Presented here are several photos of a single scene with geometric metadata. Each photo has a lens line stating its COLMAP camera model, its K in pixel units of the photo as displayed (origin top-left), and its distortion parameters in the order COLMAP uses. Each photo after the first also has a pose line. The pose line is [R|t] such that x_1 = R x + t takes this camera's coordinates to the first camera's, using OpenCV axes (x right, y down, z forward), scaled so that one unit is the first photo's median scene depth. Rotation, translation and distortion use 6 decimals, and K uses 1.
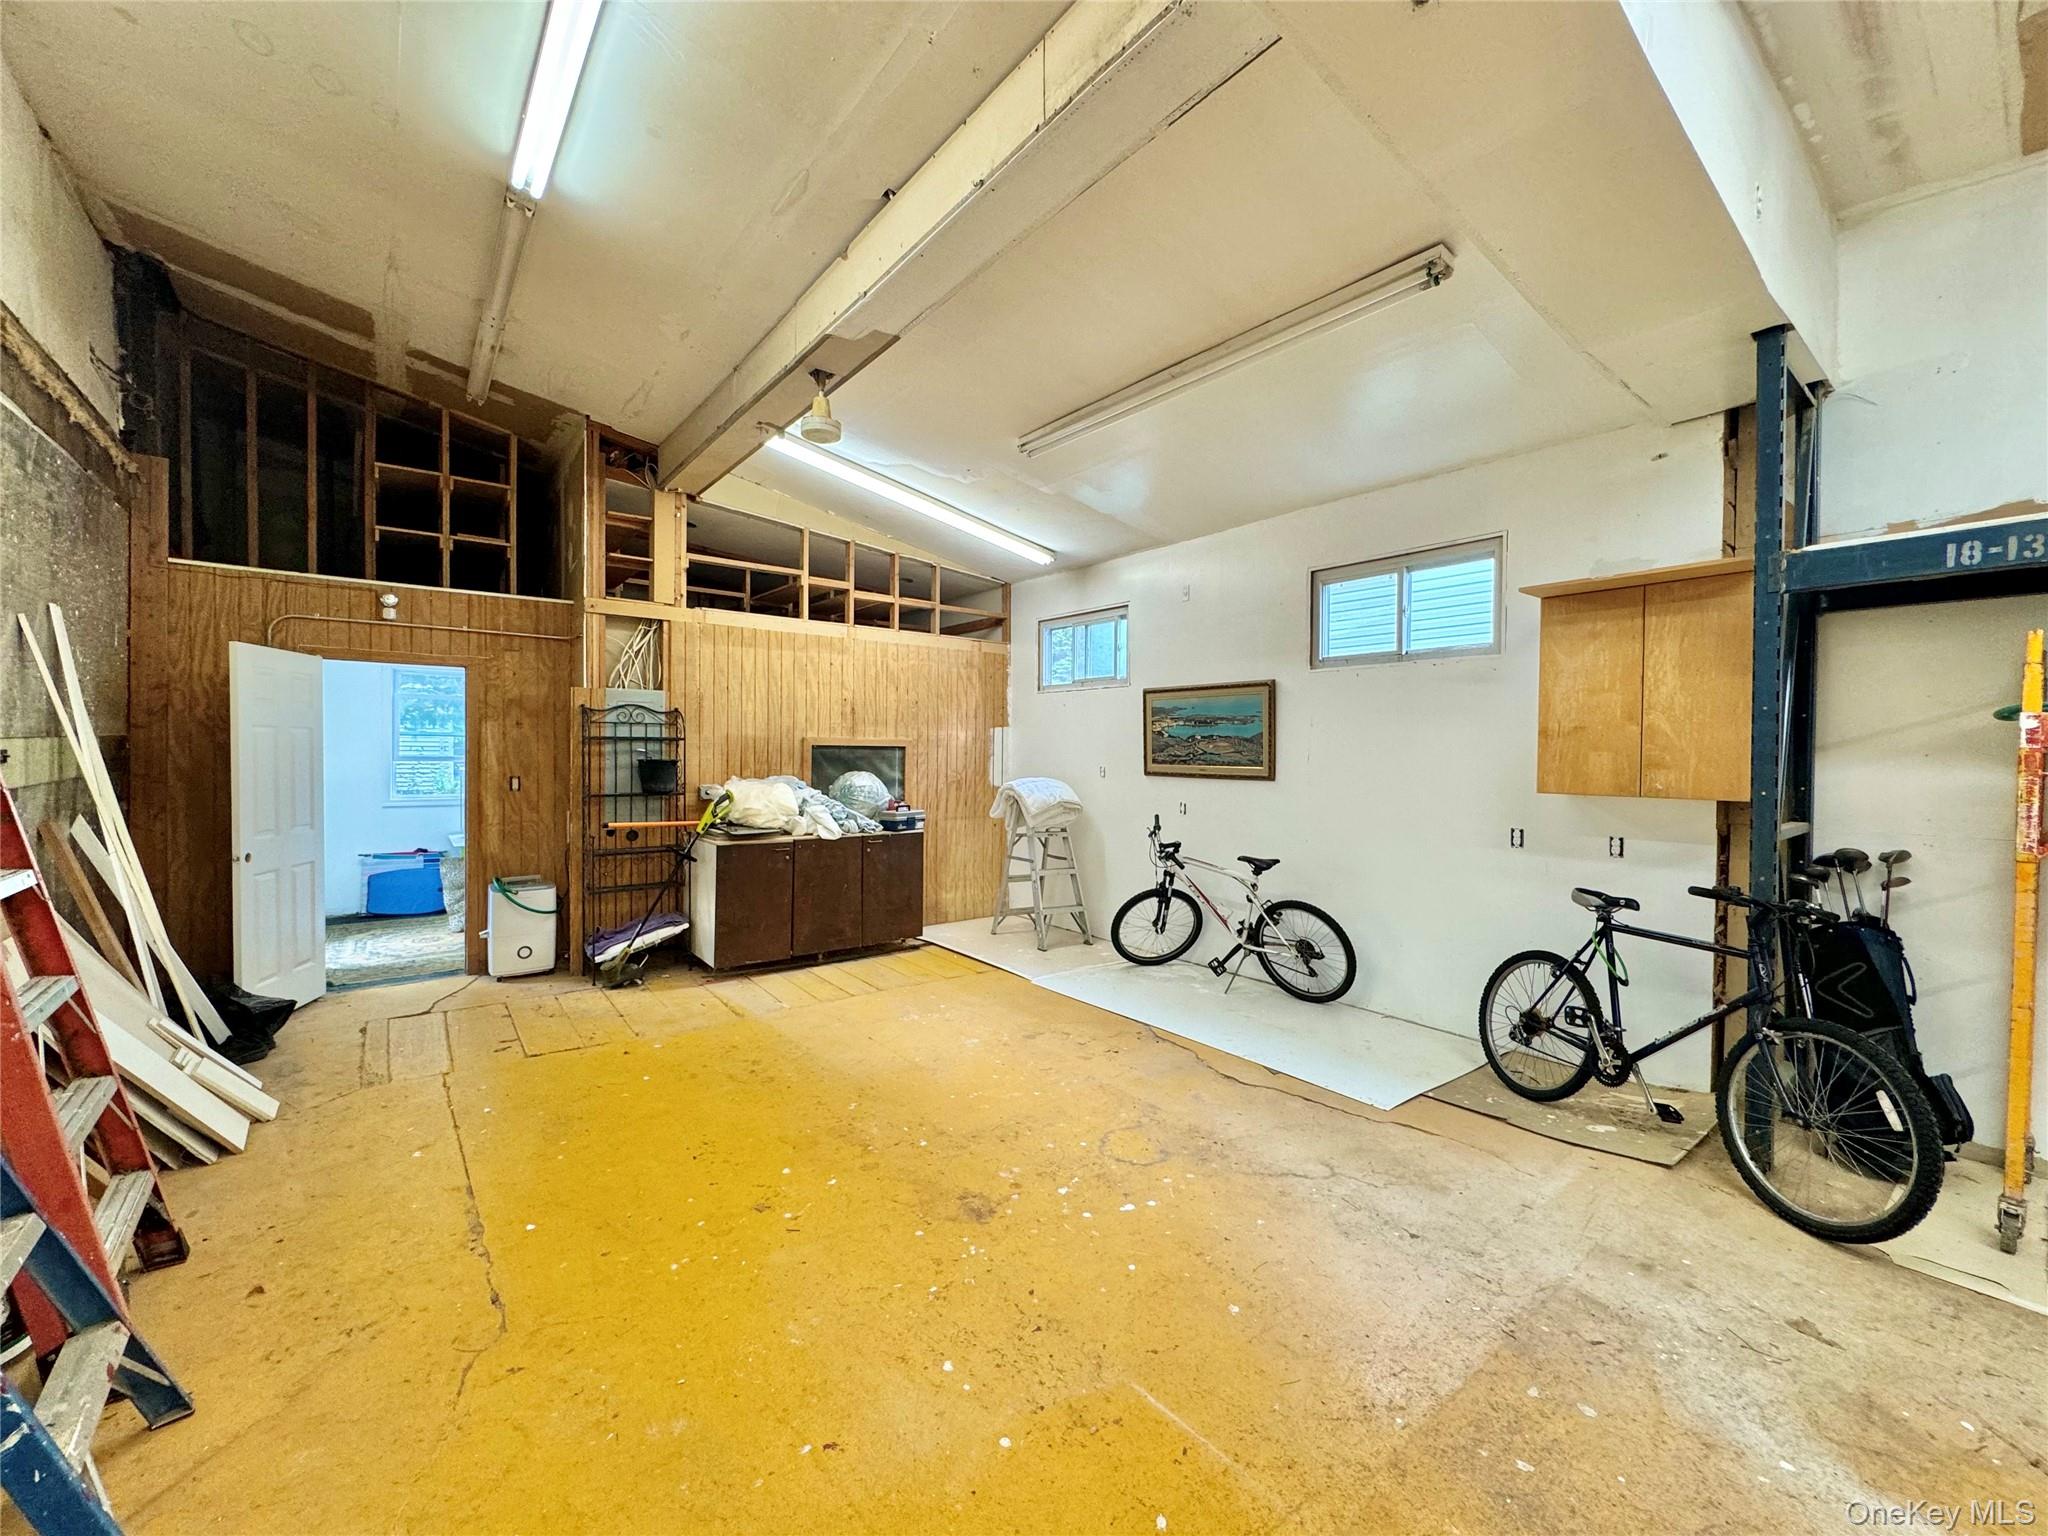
lens RADIAL K [[821.1, 0, 1024.8], [0, 821.1, 763.9], [0, 0, 1]] dist [0.001526, 0.000117]
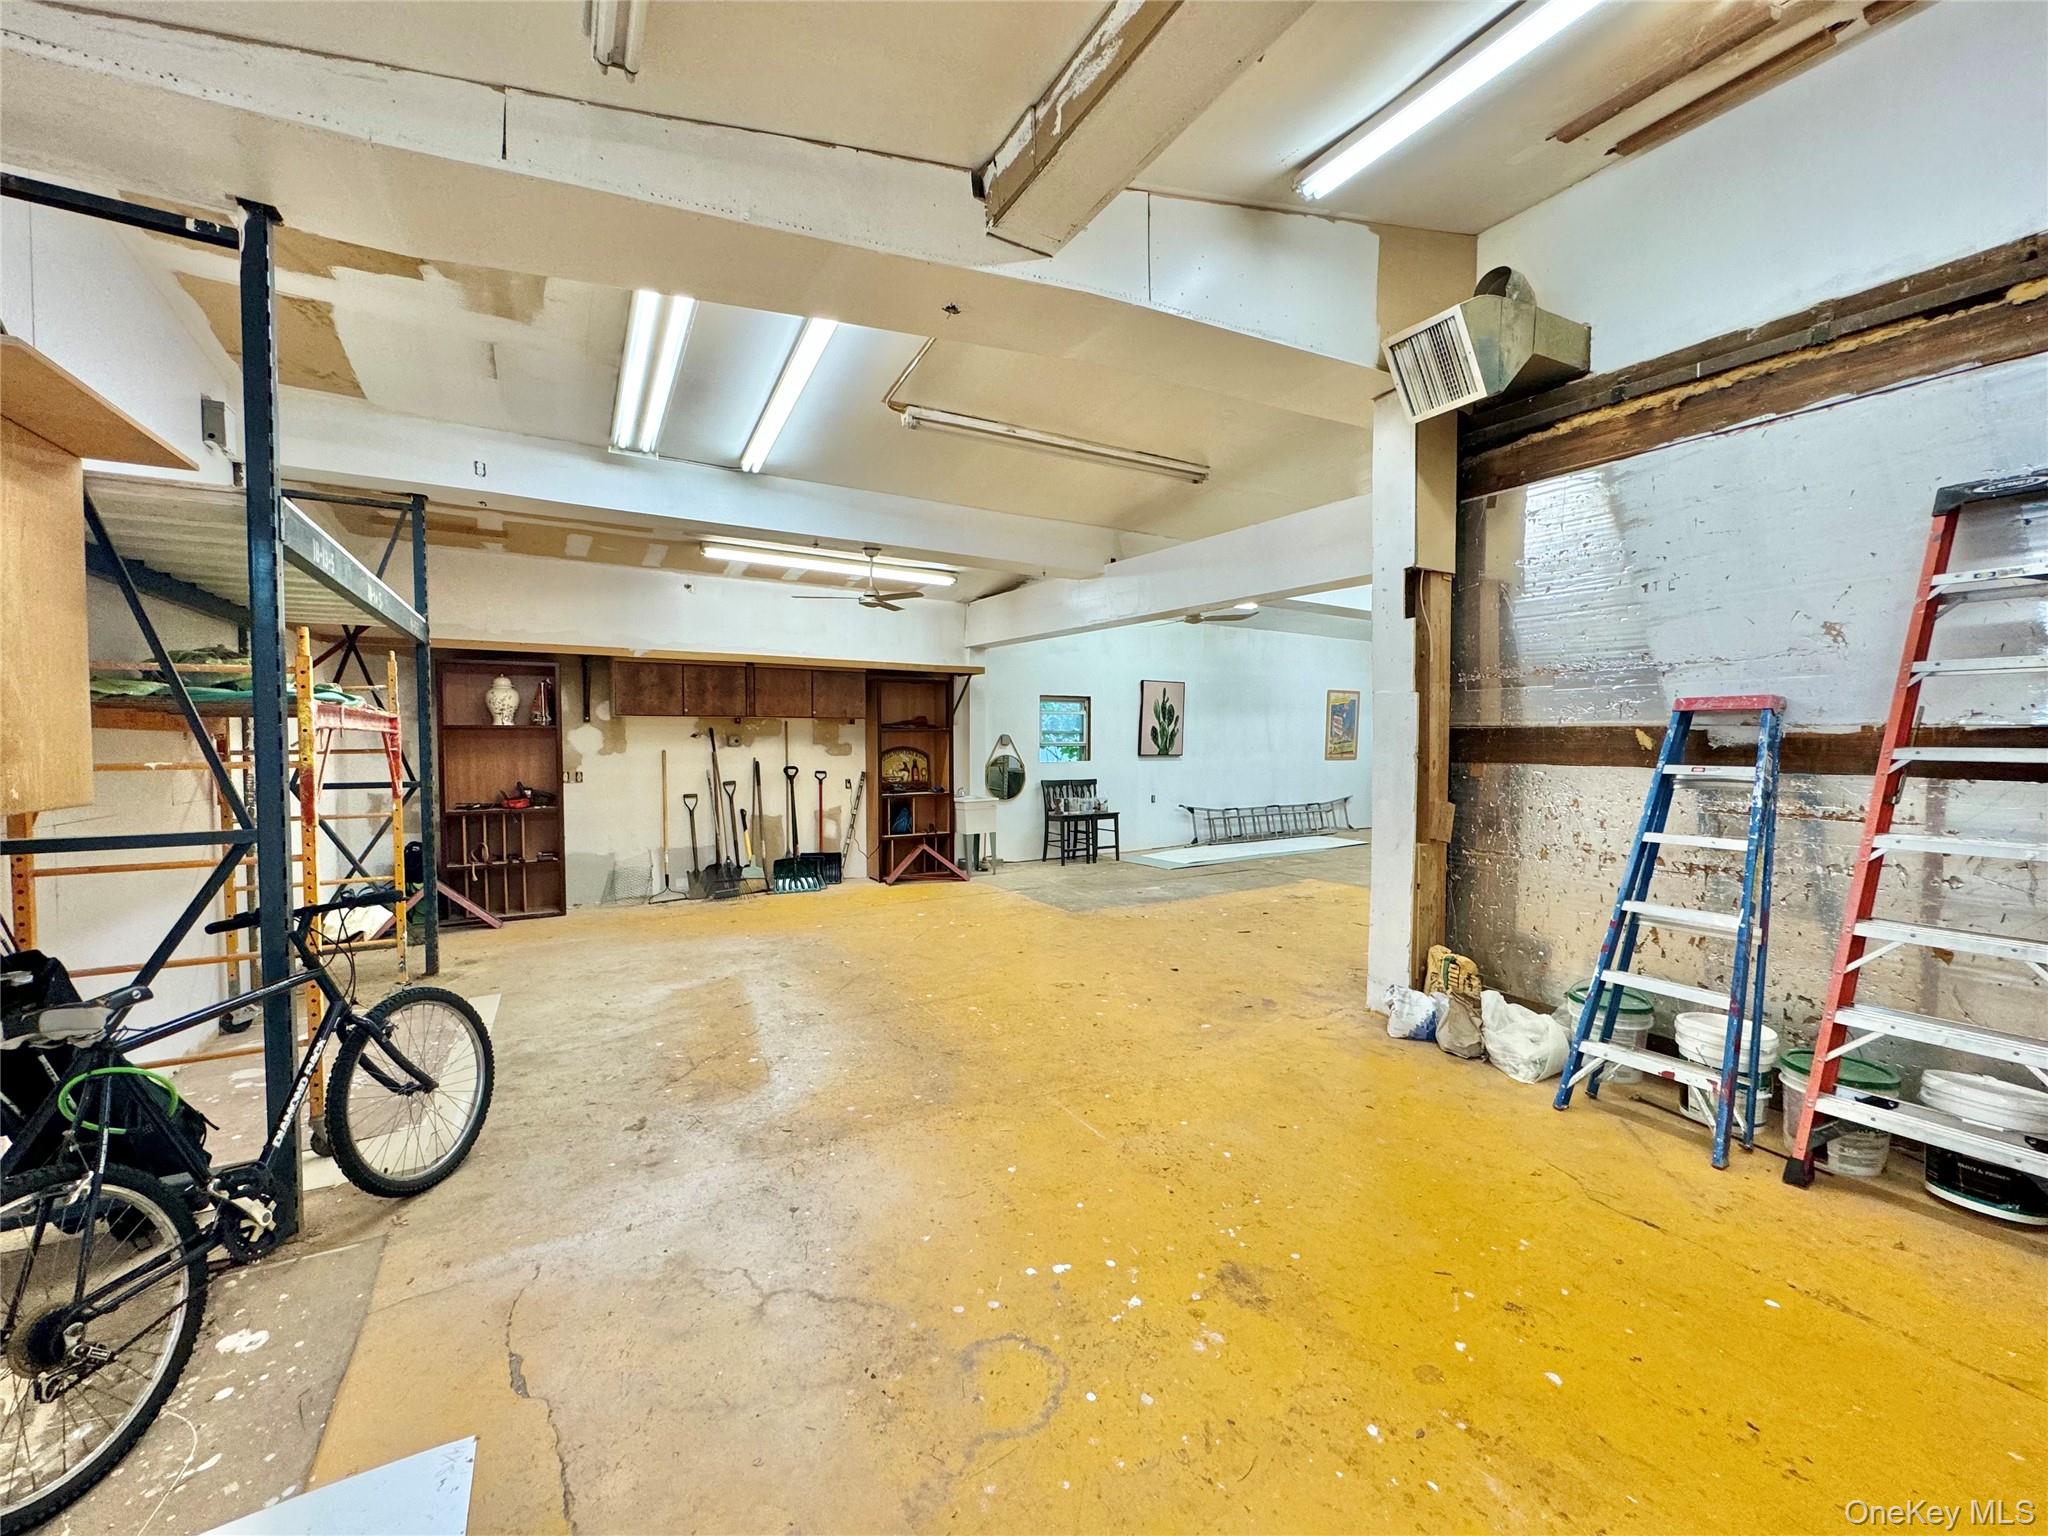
lens RADIAL K [[821.1, 0, 1025.7], [0, 821.1, 767.6], [0, 0, 1]] dist [0.001526, 0.000117]
pose [[-0.989154, -0.012631, 0.146339, 0.043118], [-0.006015, 0.998943, 0.045561, -0.022437], [-0.146760, 0.044187, -0.988185, 1.859282]]
